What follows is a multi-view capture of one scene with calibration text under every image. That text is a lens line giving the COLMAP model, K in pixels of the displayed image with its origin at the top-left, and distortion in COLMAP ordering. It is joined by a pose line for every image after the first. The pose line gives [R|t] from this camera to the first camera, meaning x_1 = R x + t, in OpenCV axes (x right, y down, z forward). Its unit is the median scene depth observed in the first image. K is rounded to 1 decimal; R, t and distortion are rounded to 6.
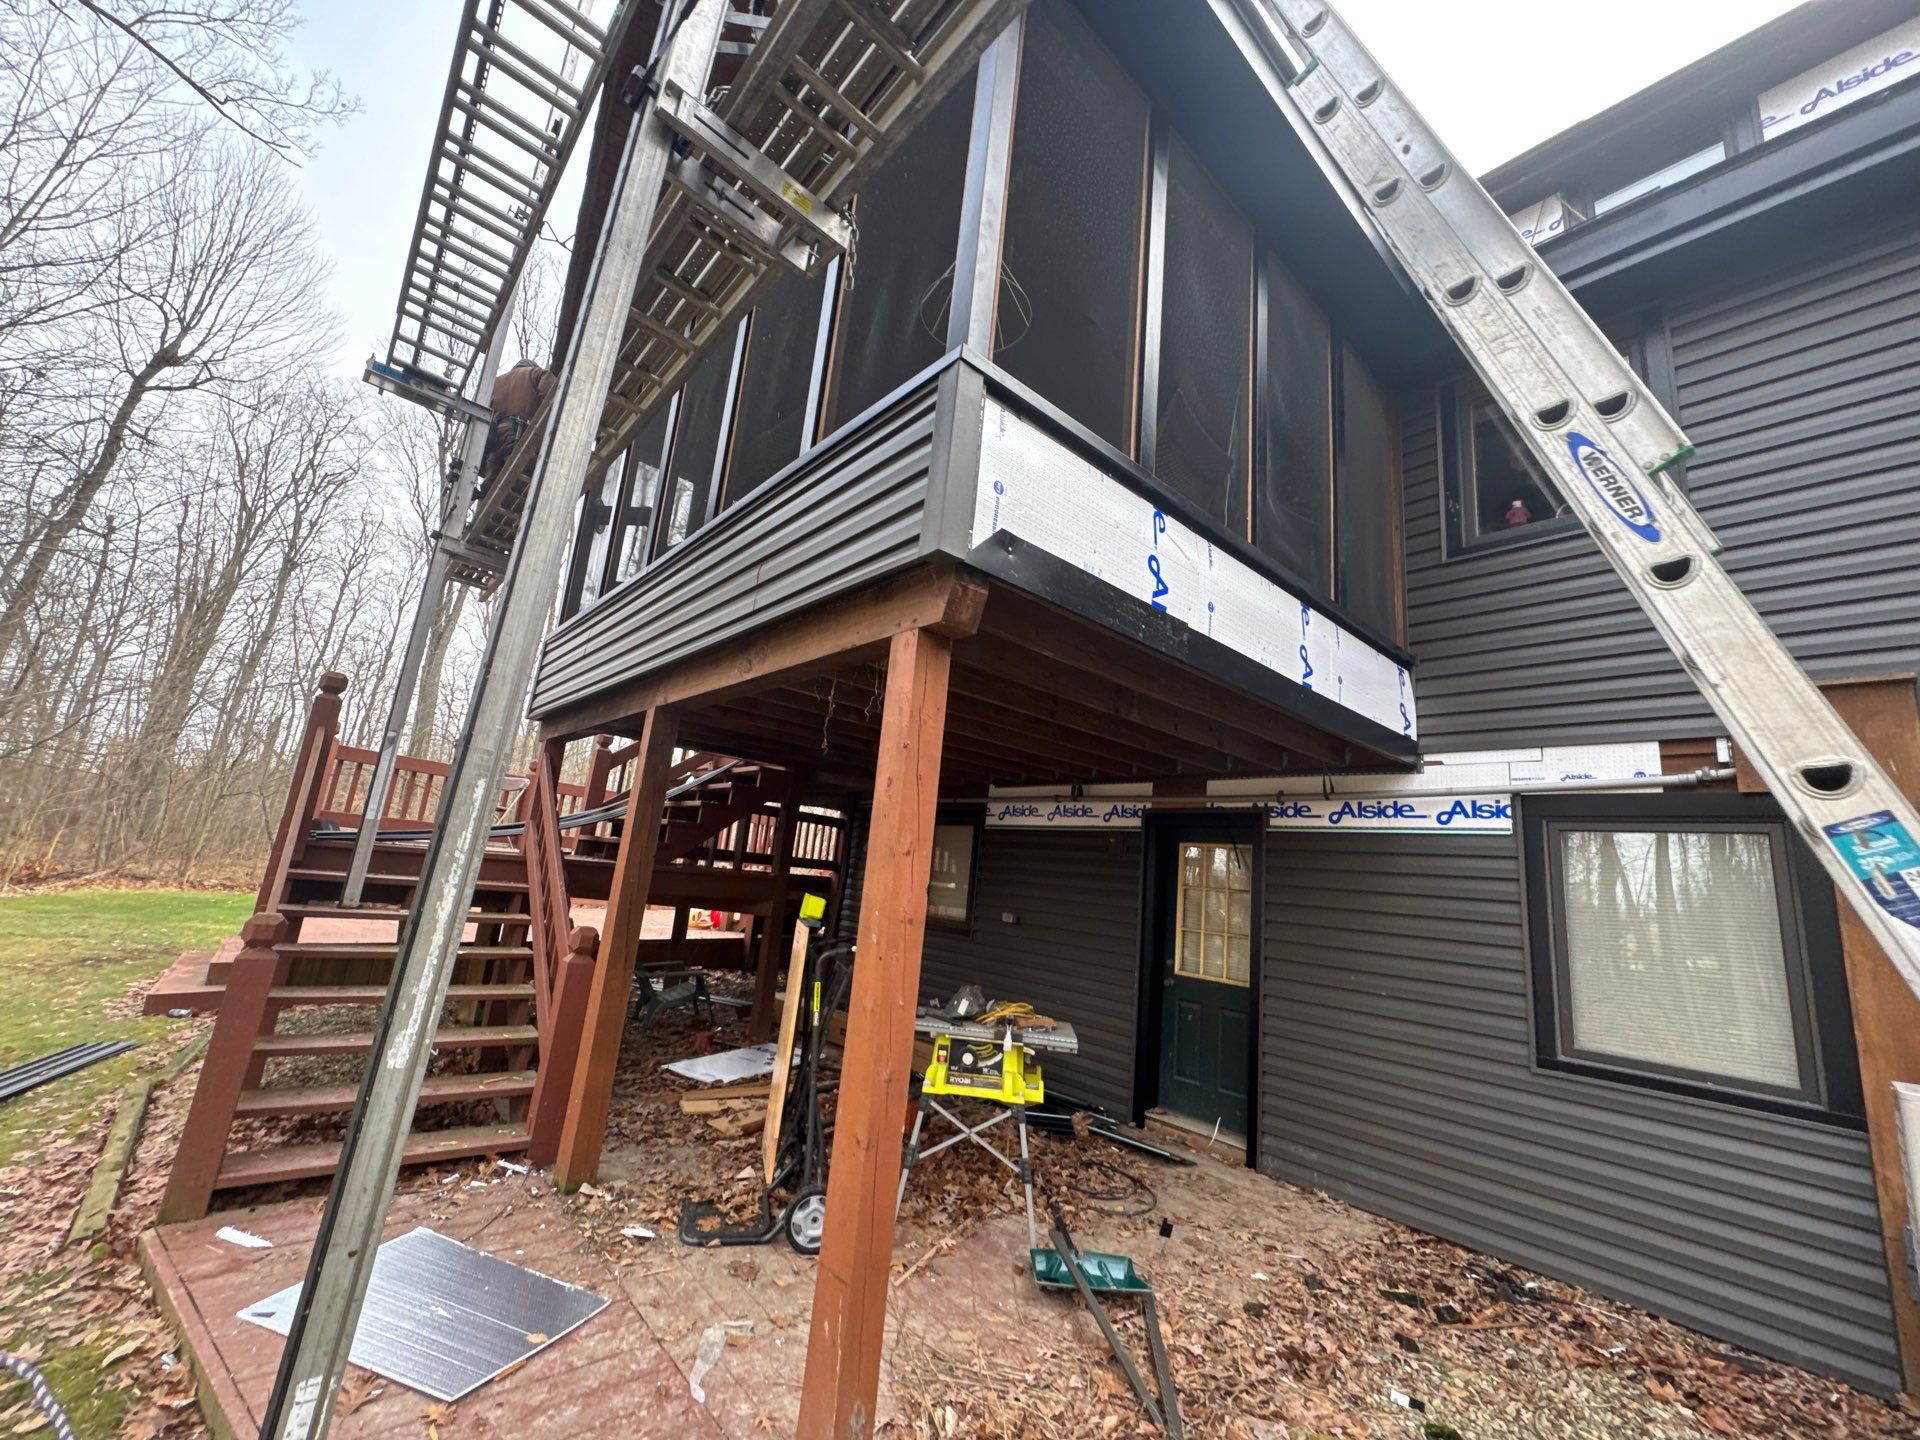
lens RADIAL K [[770.3, 0, 971.2], [0, 770.3, 718.9], [0, 0, 1]] dist [-0.000686, 0.002461]
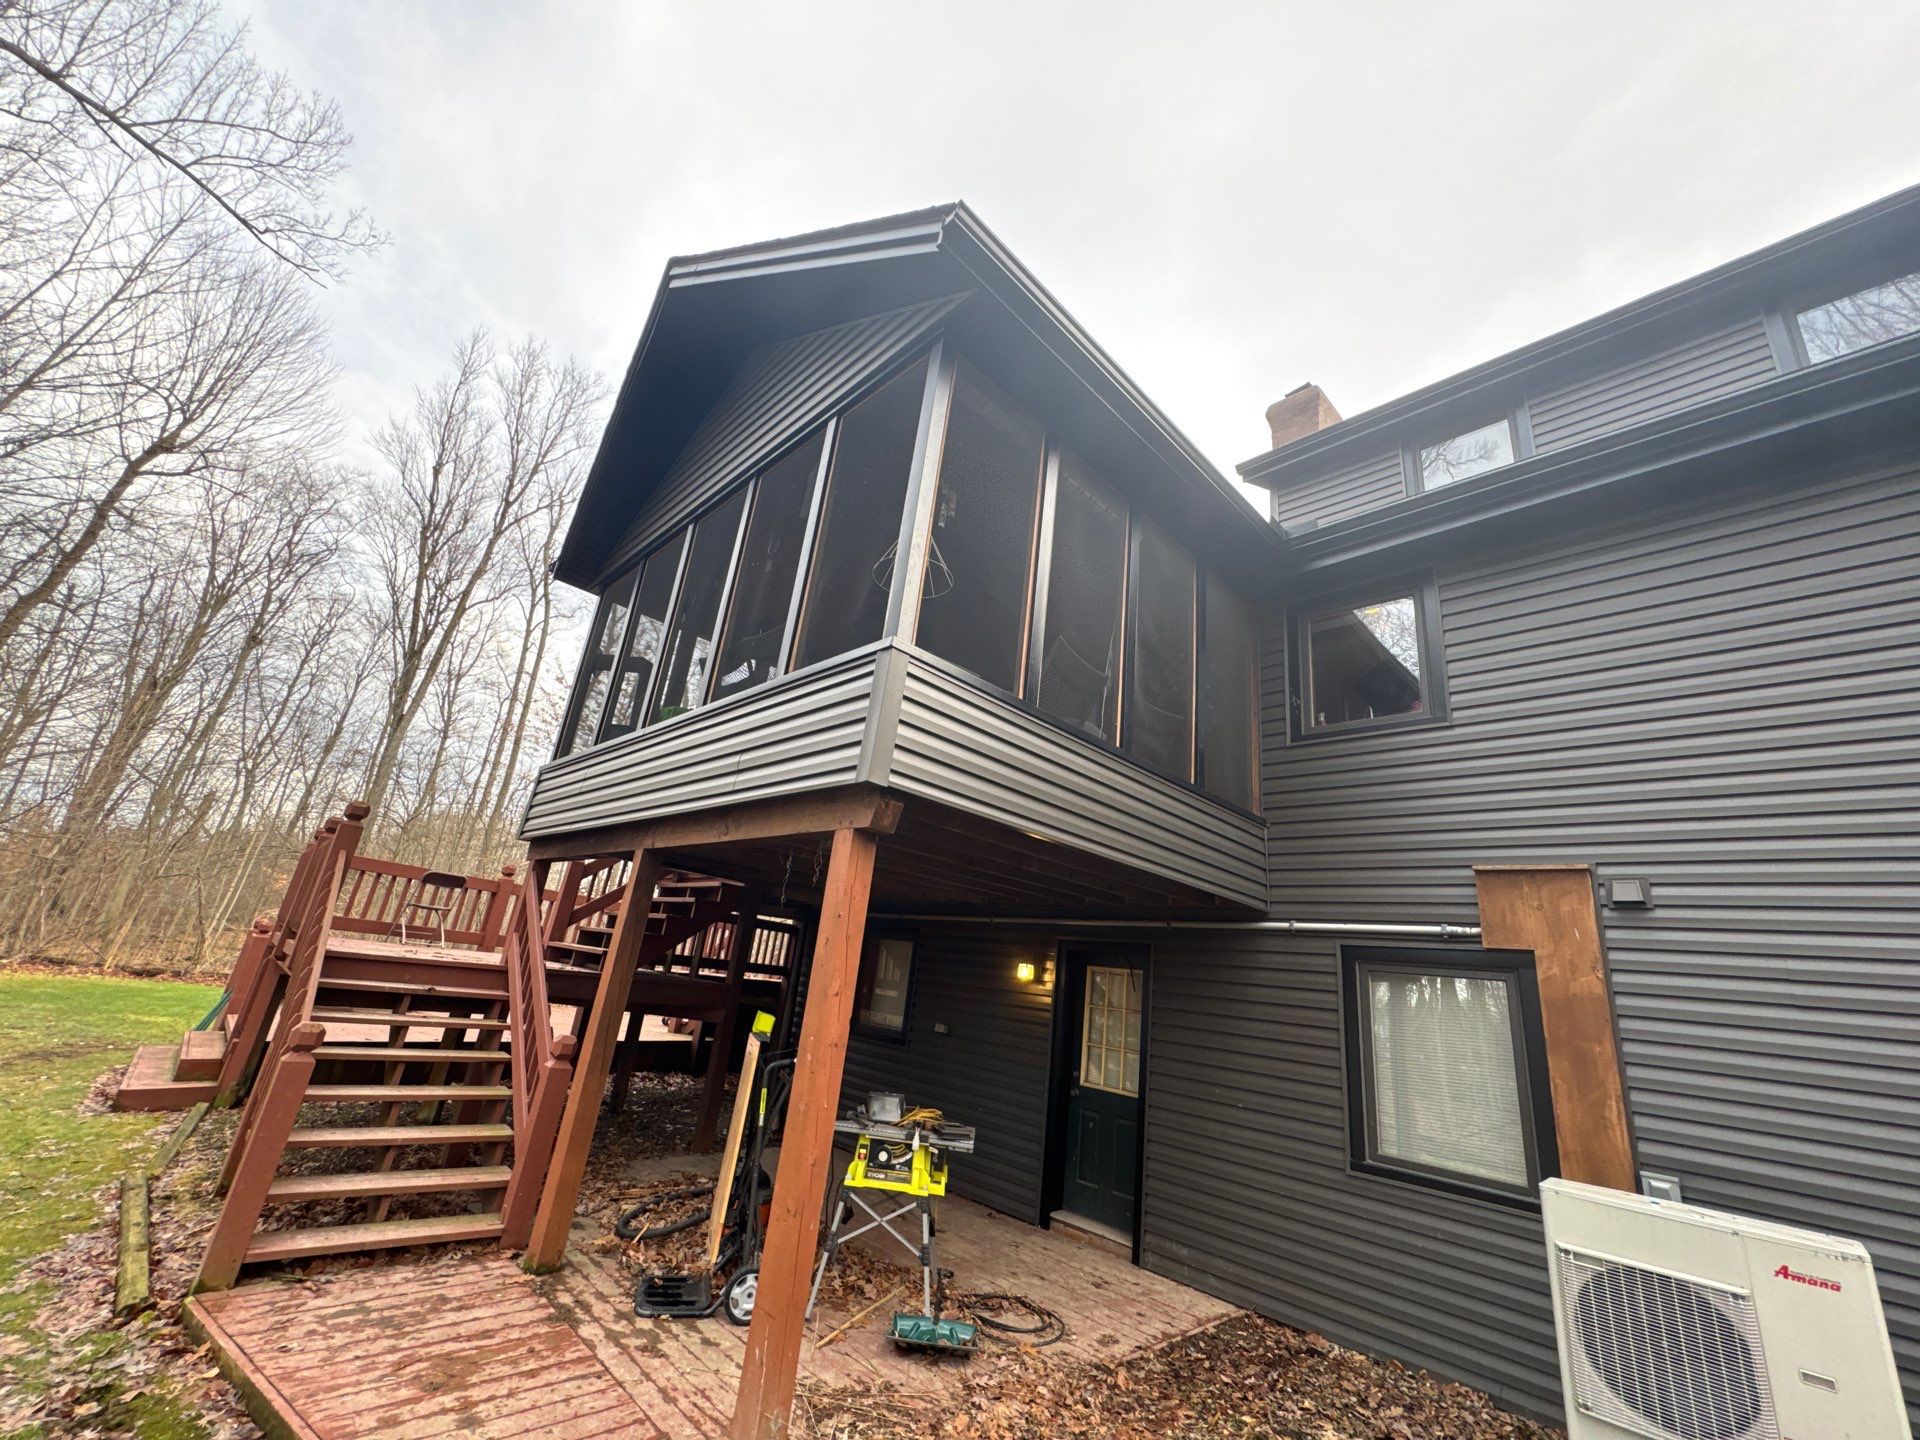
lens RADIAL K [[770.3, 0, 971.2], [0, 770.3, 718.9], [0, 0, 1]] dist [-0.000686, 0.002461]
pose [[0.998248, 0.037676, 0.045631, 0.044979], [-0.032023, 0.992398, -0.118830, -0.094107], [-0.049761, 0.117161, 0.991865, -0.263658]]
